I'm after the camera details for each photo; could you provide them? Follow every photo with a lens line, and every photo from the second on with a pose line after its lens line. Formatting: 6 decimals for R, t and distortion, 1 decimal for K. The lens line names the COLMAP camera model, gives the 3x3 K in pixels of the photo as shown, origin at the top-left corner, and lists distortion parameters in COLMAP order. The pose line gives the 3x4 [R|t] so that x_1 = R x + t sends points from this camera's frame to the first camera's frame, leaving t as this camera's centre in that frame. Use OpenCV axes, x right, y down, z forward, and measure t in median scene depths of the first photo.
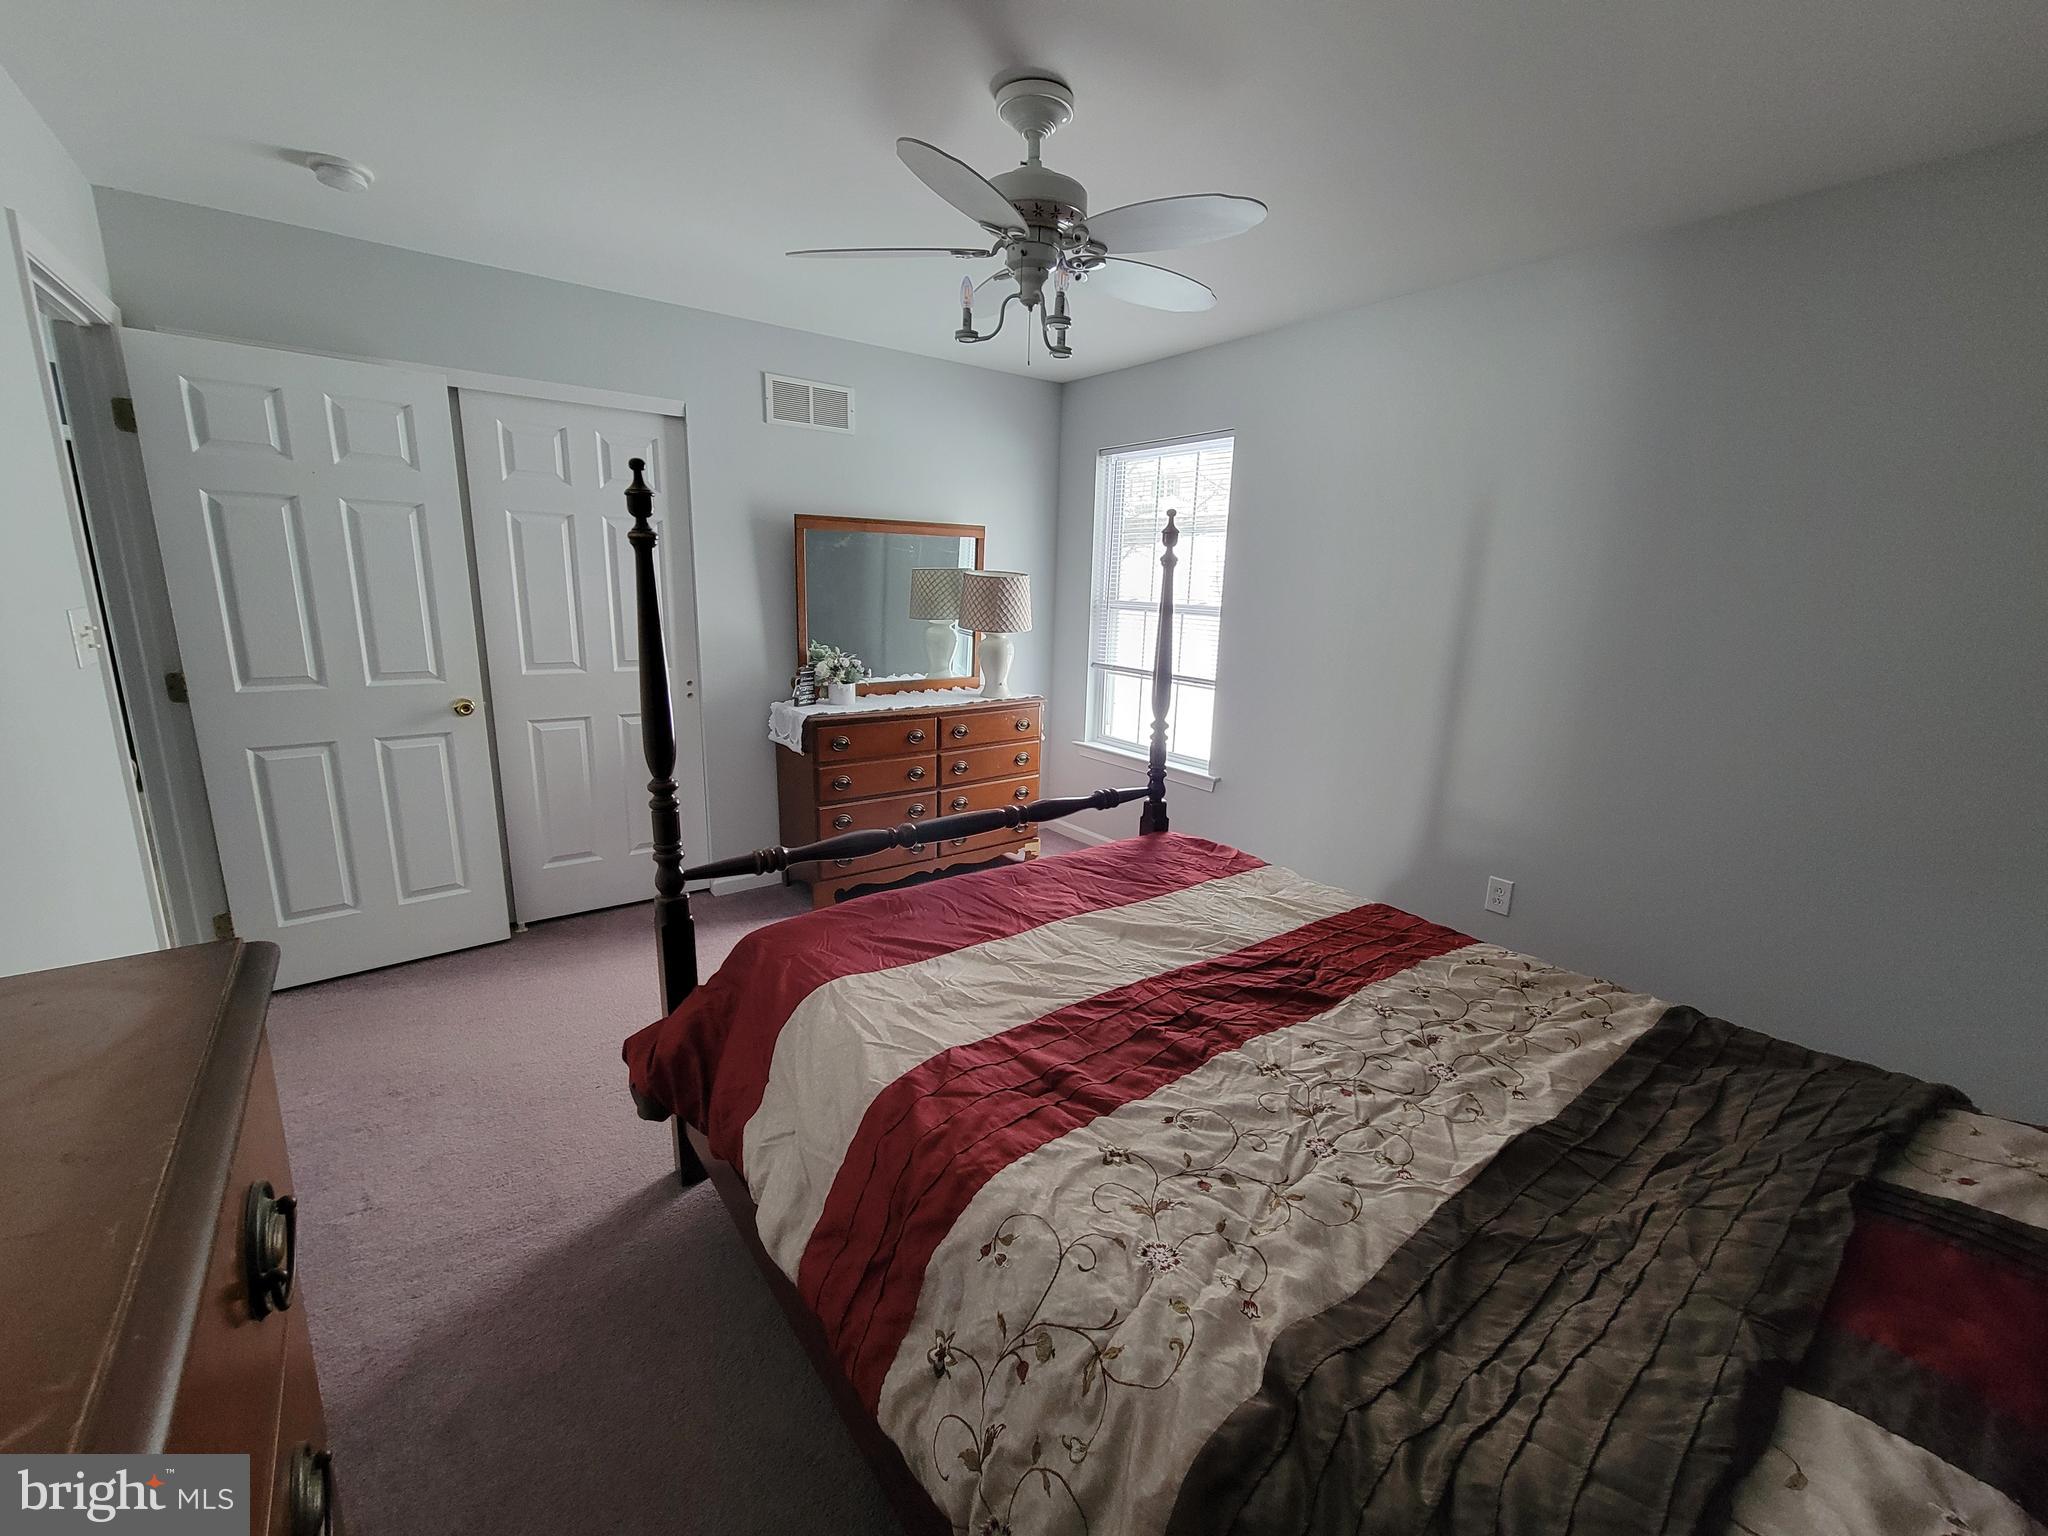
lens RADIAL K [[835.5, 0, 1034.0], [0, 835.5, 760.8], [0, 0, 1]] dist [0.009248, -0.000064]
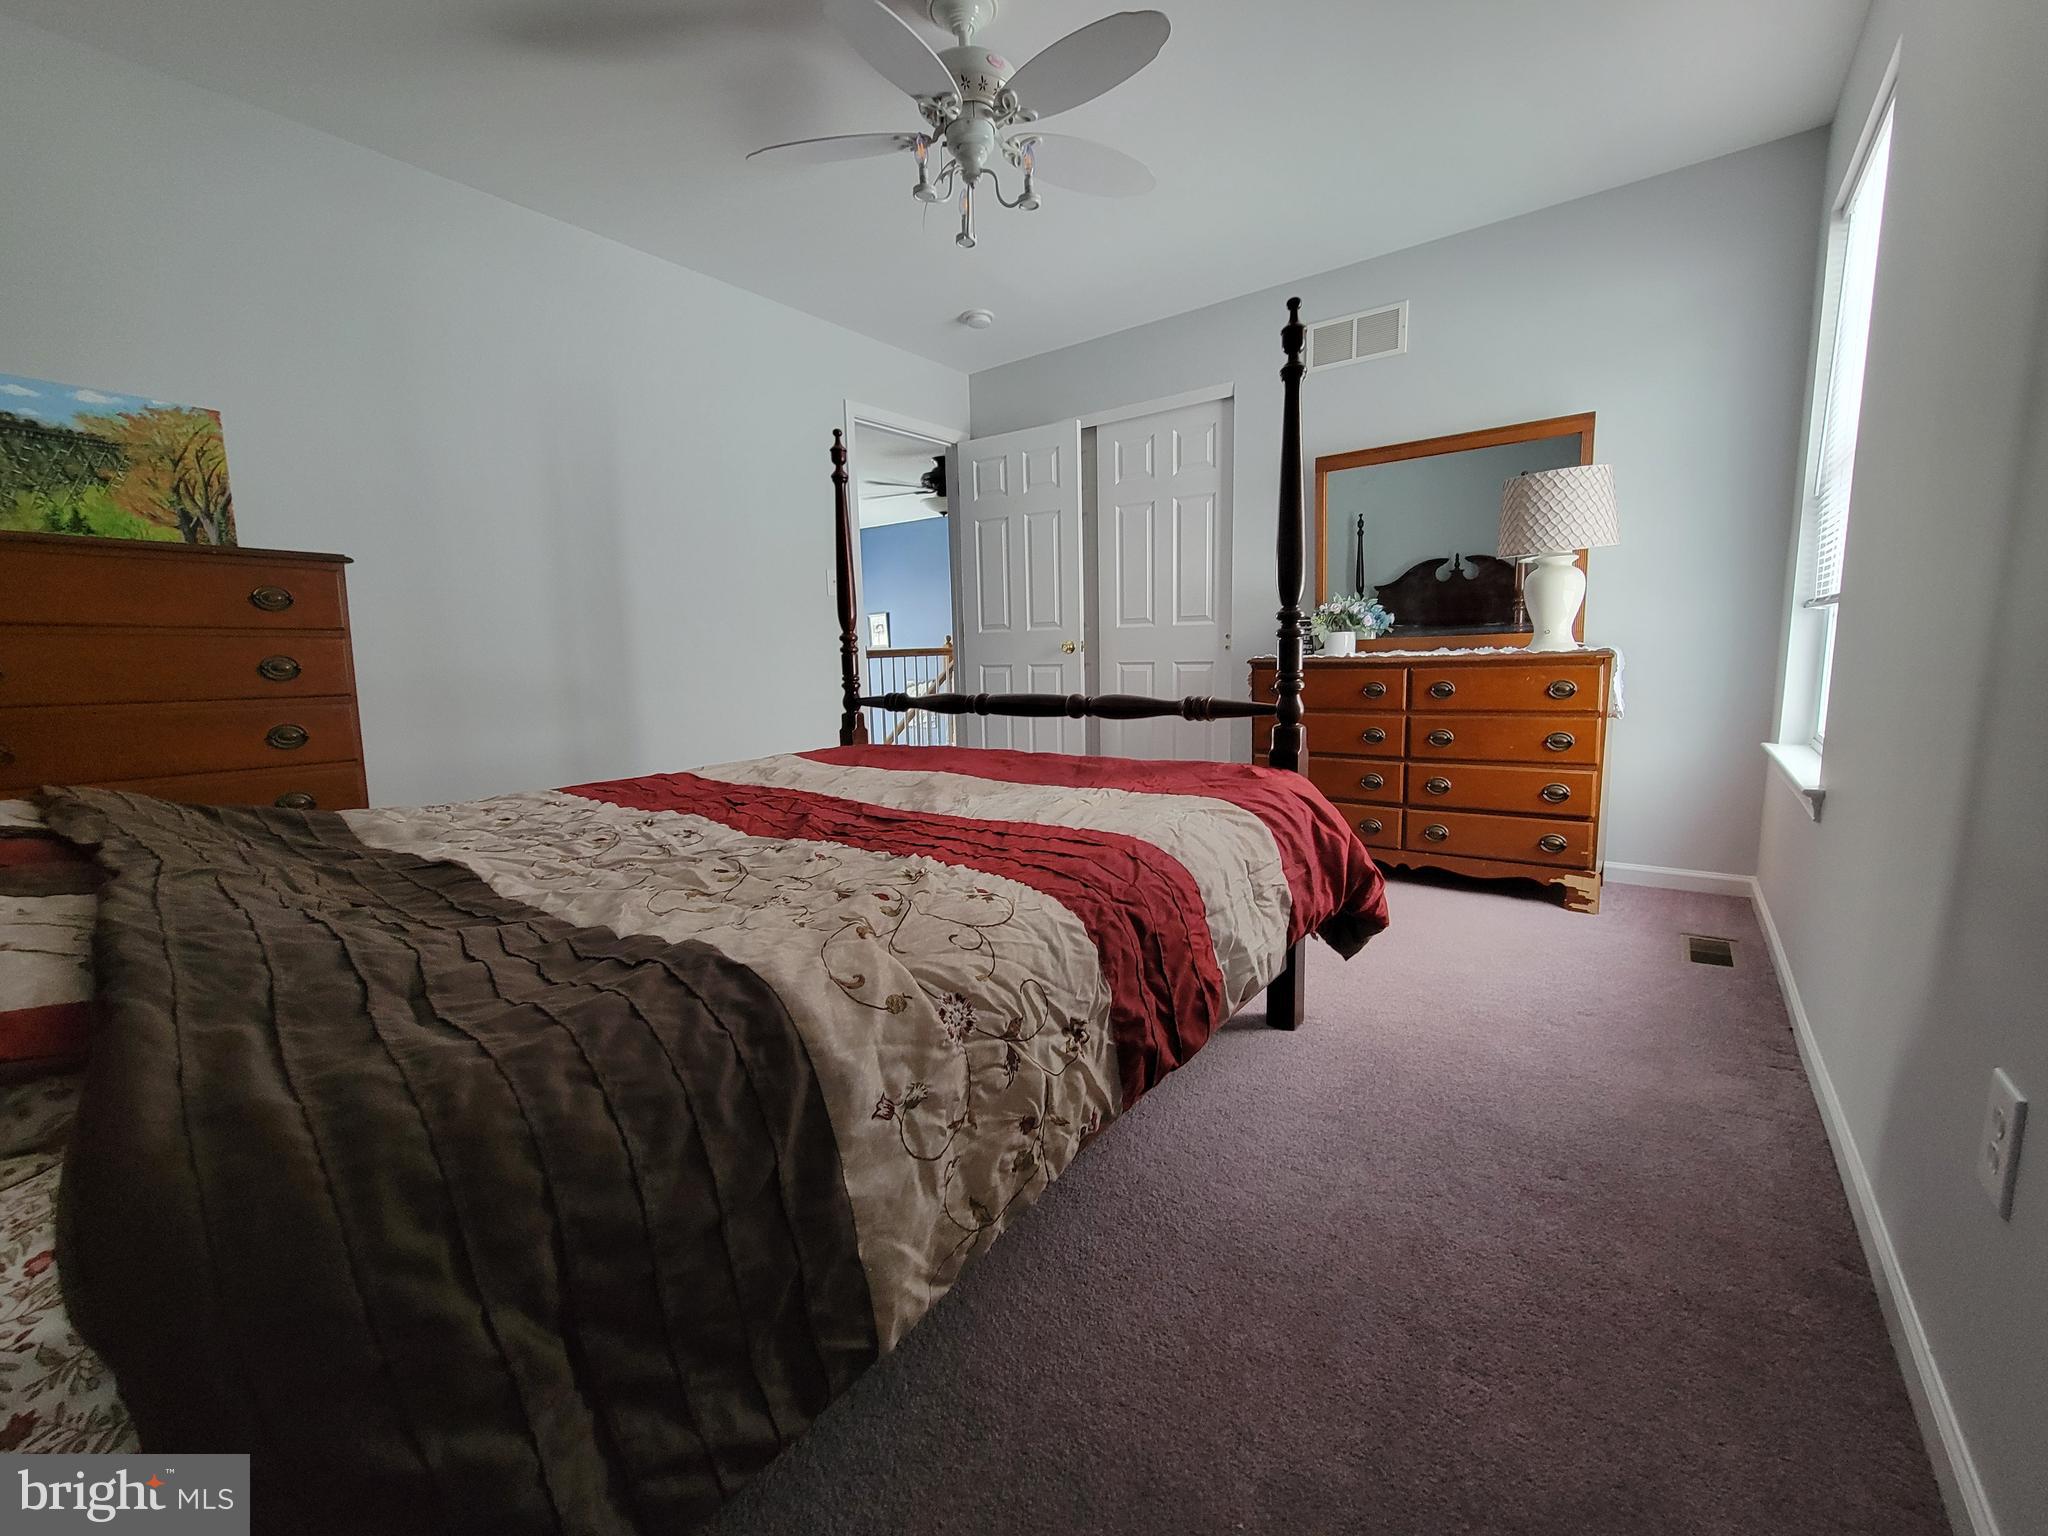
lens RADIAL K [[835.5, 0, 1034.0], [0, 835.5, 760.8], [0, 0, 1]] dist [0.009248, -0.000064]
pose [[0.267590, 0.091532, -0.959175, 0.732891], [-0.175247, 0.983497, 0.044963, 0.077861], [0.947462, 0.156061, 0.279215, 0.593848]]
